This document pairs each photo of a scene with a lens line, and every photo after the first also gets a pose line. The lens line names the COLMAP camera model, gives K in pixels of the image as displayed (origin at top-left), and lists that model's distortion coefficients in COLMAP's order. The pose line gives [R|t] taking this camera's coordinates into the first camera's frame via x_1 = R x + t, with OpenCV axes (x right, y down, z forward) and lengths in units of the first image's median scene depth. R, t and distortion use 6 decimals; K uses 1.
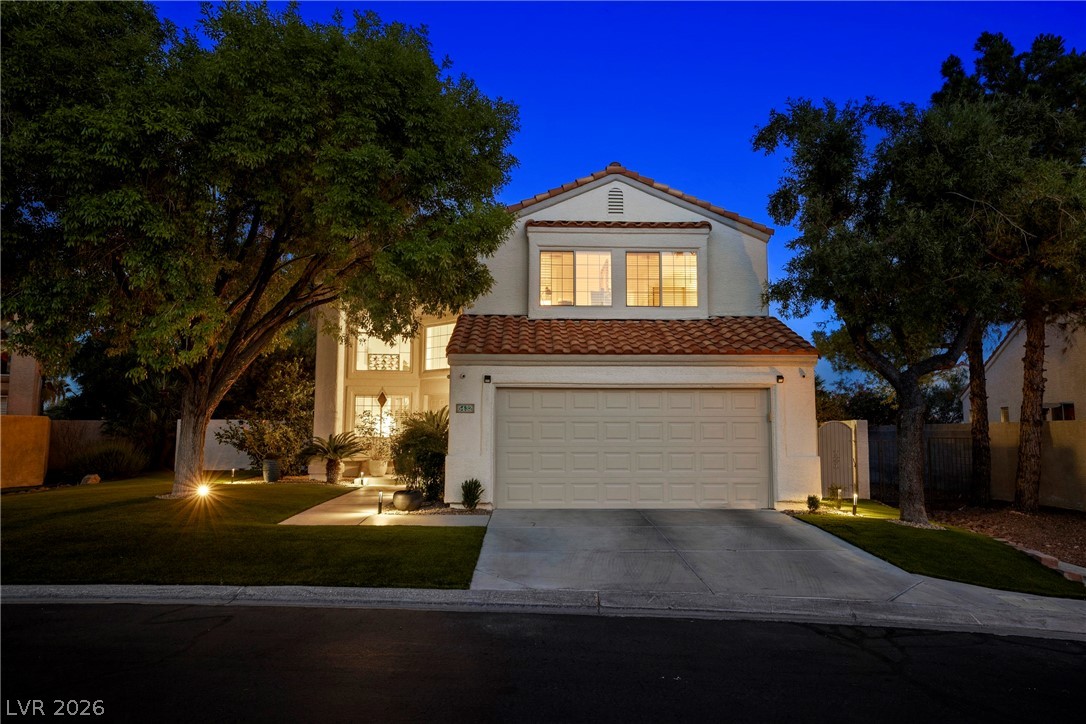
lens RADIAL K [[876.9, 0, 543.0], [0, 876.9, 362.0], [0, 0, 1]] dist [0.006596, 0.003090]
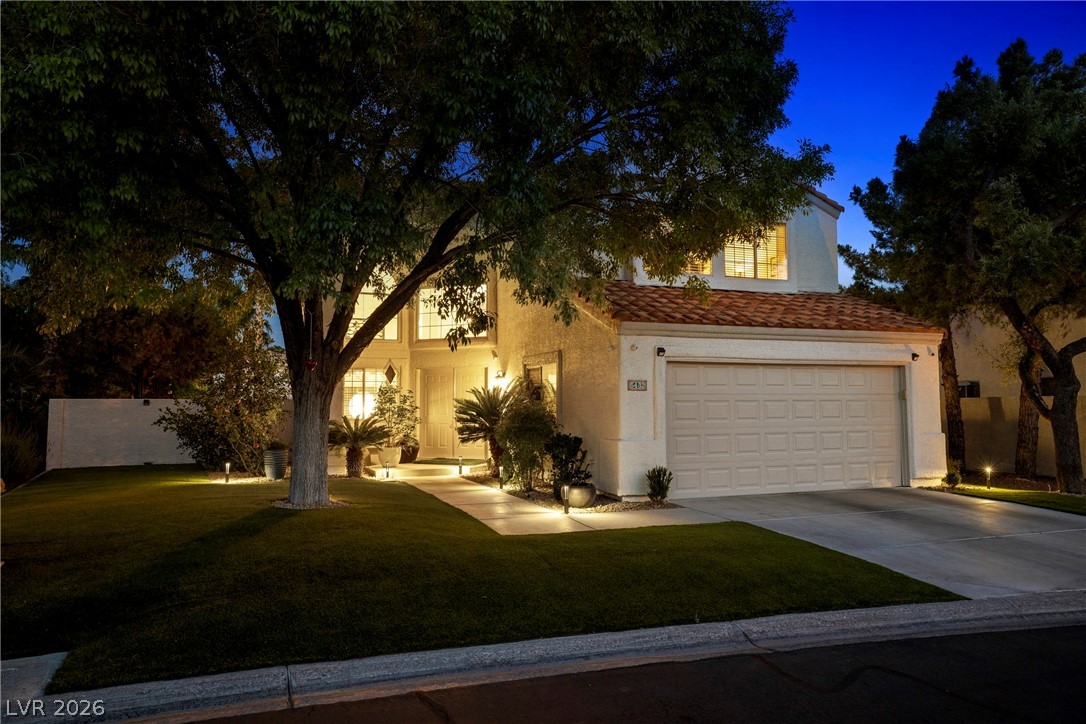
lens RADIAL K [[876.9, 0, 543.0], [0, 876.9, 362.0], [0, 0, 1]] dist [0.006596, 0.003090]
pose [[0.915649, 0.012893, 0.401773, -0.519081], [-0.023897, 0.999464, 0.022389, 0.012839], [-0.401269, -0.030101, 0.915466, 0.249062]]
